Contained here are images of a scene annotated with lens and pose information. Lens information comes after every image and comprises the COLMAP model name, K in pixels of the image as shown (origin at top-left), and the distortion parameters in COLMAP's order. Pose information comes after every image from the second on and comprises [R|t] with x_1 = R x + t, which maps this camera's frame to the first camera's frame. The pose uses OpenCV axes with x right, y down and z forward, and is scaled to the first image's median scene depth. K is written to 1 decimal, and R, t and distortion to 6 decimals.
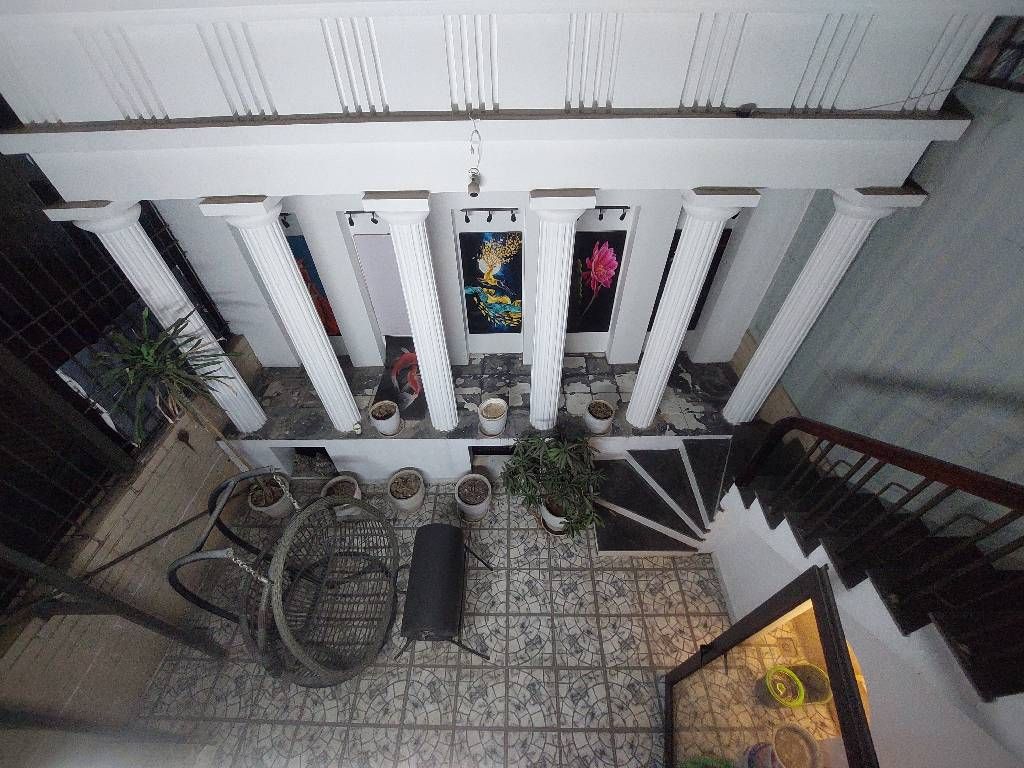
lens RADIAL K [[406.0, 0, 511.7], [0, 406.0, 383.0], [0, 0, 1]] dist [-0.019643, -0.000480]
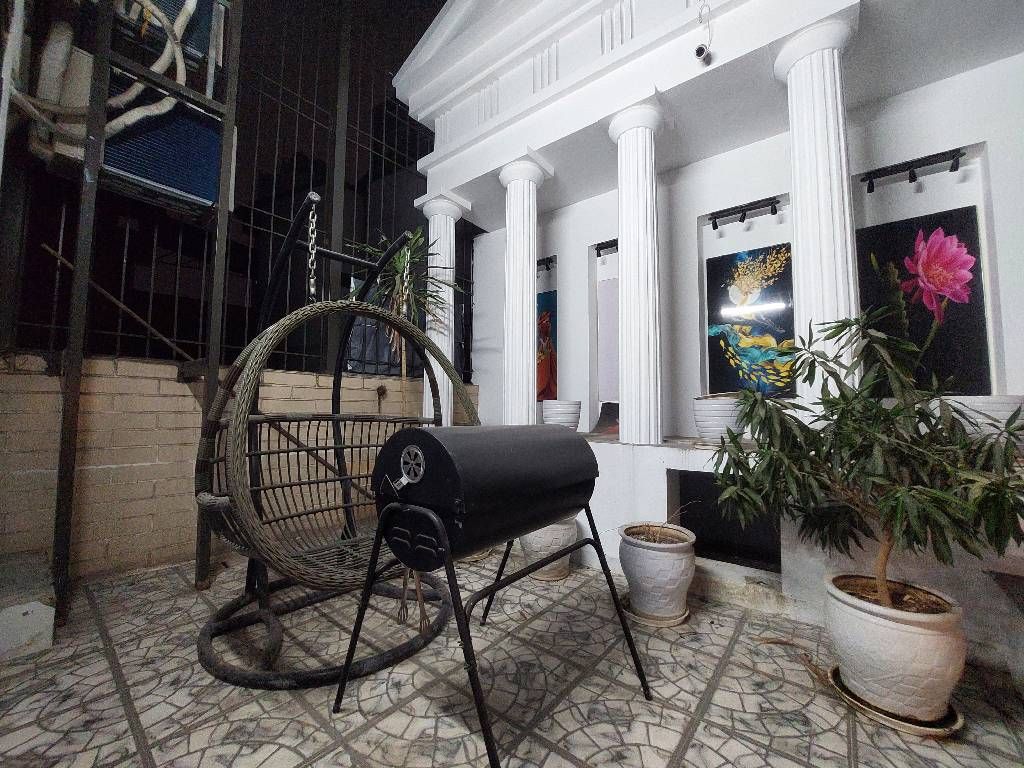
lens RADIAL K [[406.0, 0, 511.9], [0, 406.0, 385.0], [0, 0, 1]] dist [-0.019643, -0.000480]
pose [[0.781685, -0.019701, -0.623362, 0.082975], [-0.451354, 0.671897, -0.587225, 0.528418], [0.430404, 0.740382, 0.516320, 0.539295]]
